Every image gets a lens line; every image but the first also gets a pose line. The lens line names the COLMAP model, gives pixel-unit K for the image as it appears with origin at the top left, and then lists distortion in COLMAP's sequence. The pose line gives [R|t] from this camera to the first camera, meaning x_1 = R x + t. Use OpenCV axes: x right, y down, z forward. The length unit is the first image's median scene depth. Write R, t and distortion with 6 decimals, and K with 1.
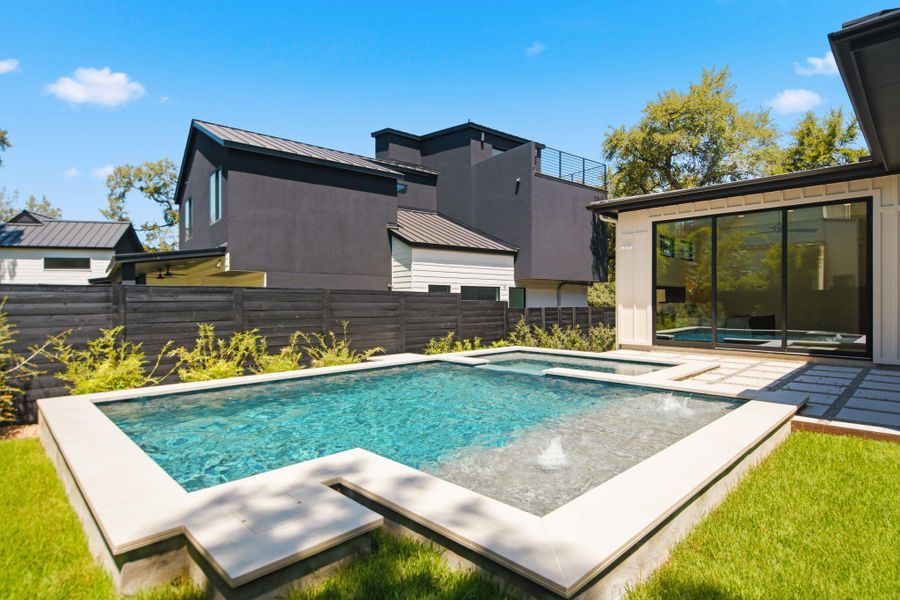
lens RADIAL K [[472.6, 0, 452.6], [0, 472.6, 298.7], [0, 0, 1]] dist [0.019625, -0.006414]
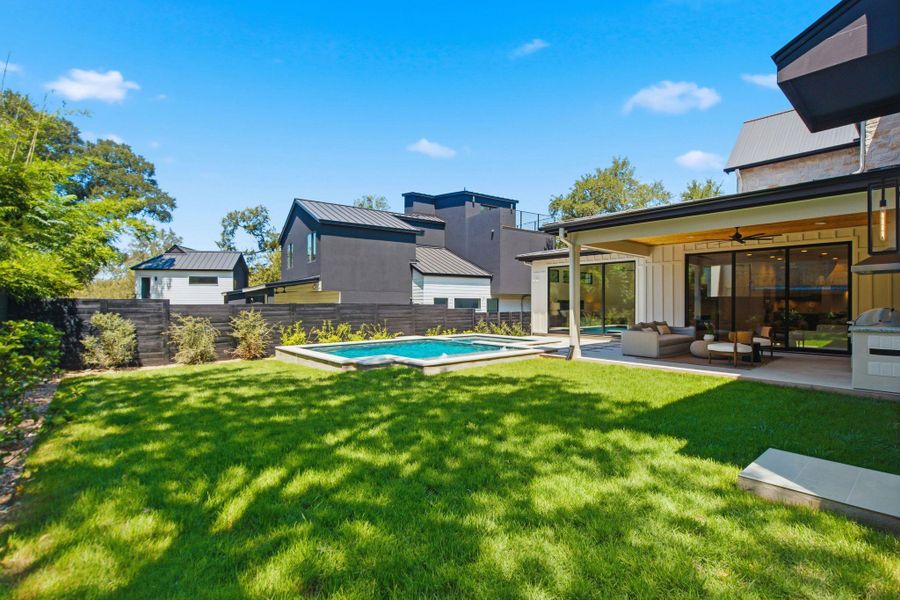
lens RADIAL K [[417.6, 0, 443.5], [0, 417.6, 303.8], [0, 0, 1]] dist [-0.000669, -0.000497]
pose [[0.996774, 0.002799, -0.080206, 0.089030], [-0.002323, 0.999979, 0.006023, -0.015873], [0.080221, -0.005818, 0.996760, -0.409269]]
